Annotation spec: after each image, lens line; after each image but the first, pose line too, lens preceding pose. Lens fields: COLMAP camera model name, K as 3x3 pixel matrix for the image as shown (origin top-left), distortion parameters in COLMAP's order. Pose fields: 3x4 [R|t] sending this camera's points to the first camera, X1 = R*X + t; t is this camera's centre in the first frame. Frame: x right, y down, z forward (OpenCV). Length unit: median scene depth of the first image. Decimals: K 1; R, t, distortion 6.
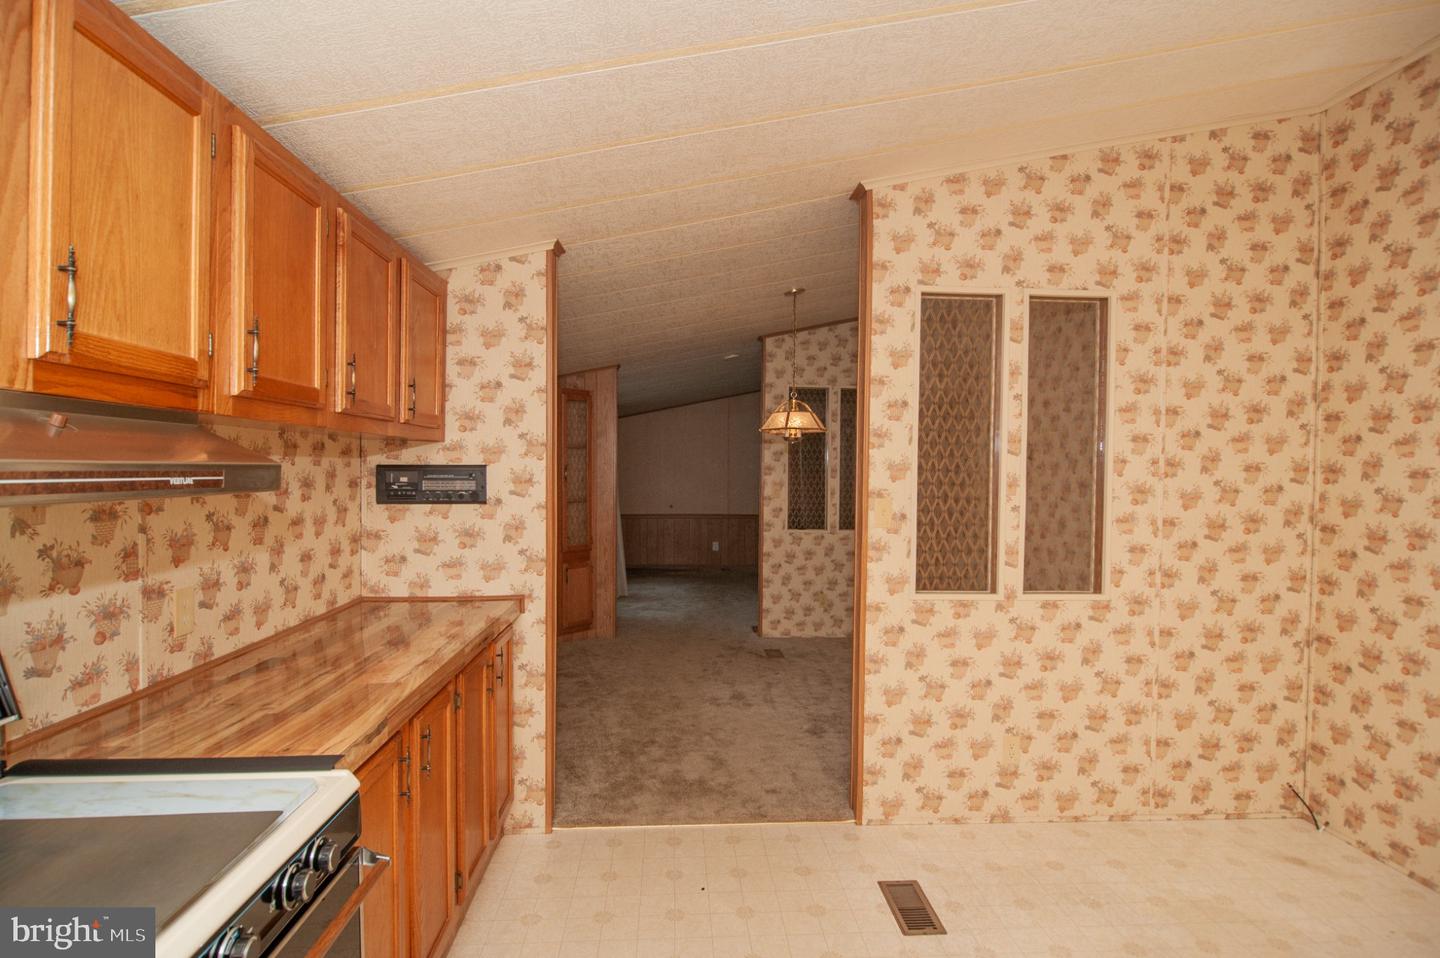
lens RADIAL K [[725.7, 0, 732.0], [0, 725.7, 482.3], [0, 0, 1]] dist [-0.003402, -0.007047]
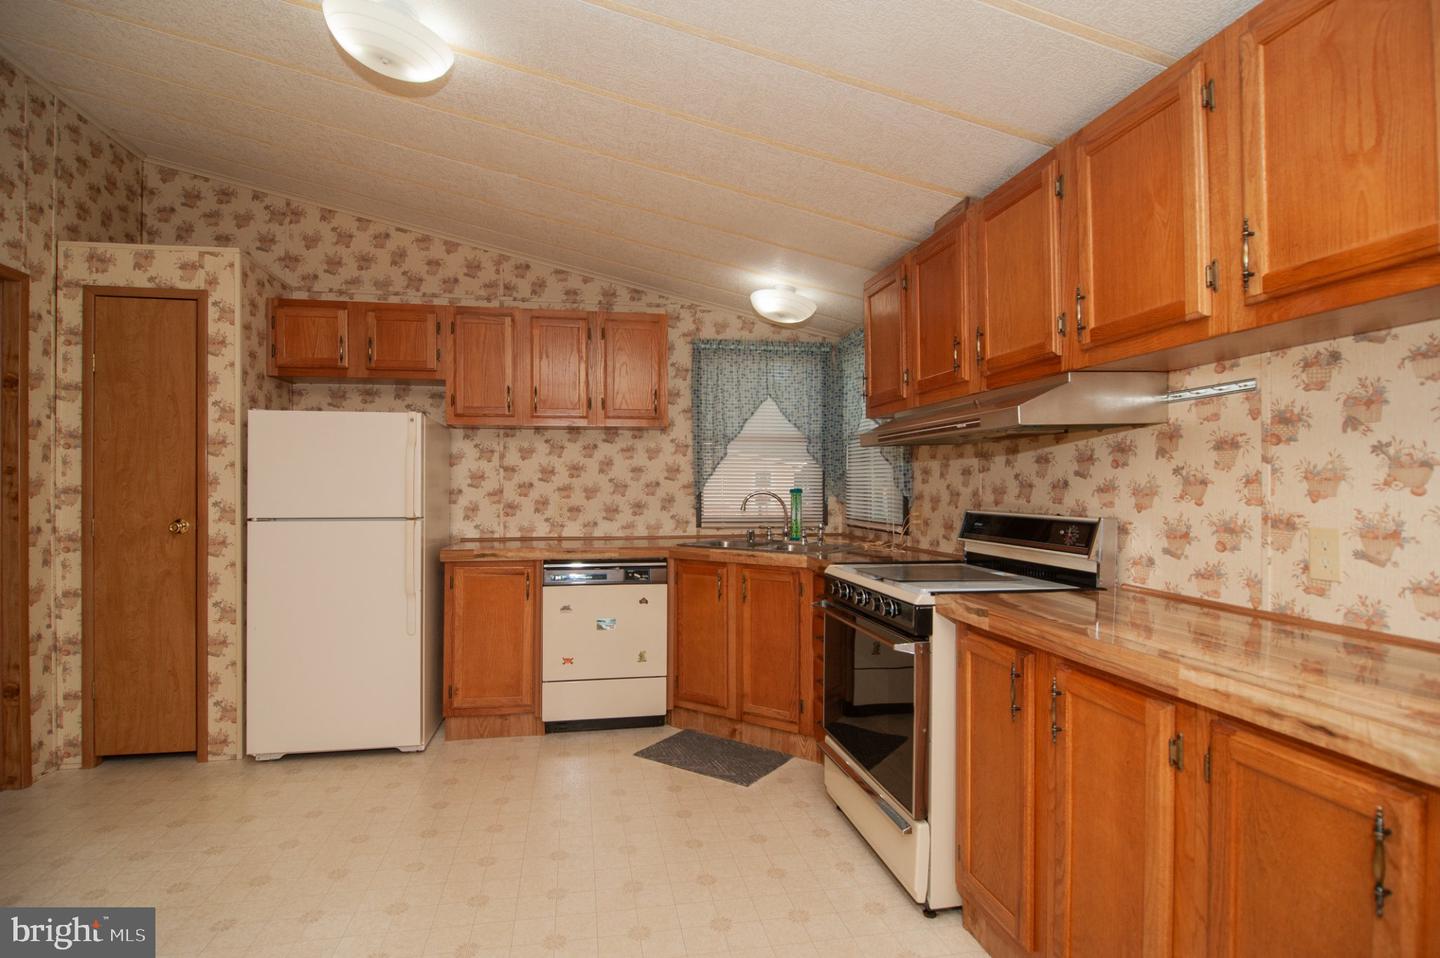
lens RADIAL K [[725.7, 0, 723.9], [0, 725.7, 482.3], [0, 0, 1]] dist [-0.003402, -0.007047]
pose [[-0.993233, -0.014943, -0.115174, 0.051096], [-0.015583, 0.999868, 0.004659, 0.060180], [0.115089, 0.006422, -0.993334, 1.104762]]
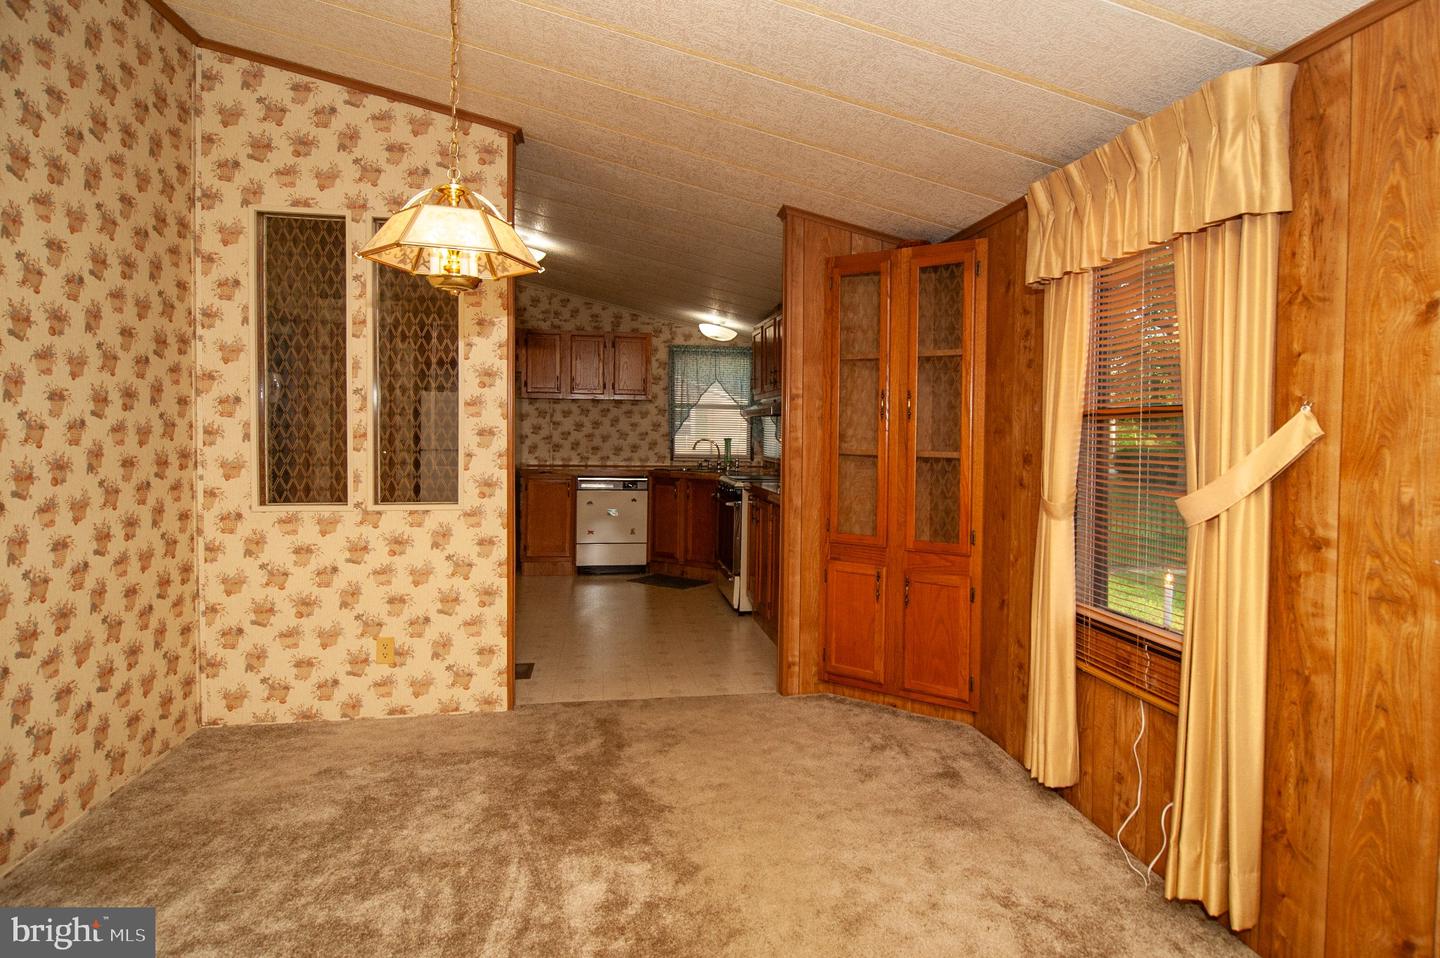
lens RADIAL K [[725.7, 0, 762.4], [0, 725.7, 456.5], [0, 0, 1]] dist [-0.003402, -0.007047]
pose [[-0.990538, -0.025821, -0.134786, -0.041810], [-0.031794, 0.998597, 0.042350, 0.034588], [0.133504, 0.046234, -0.989969, 2.057862]]
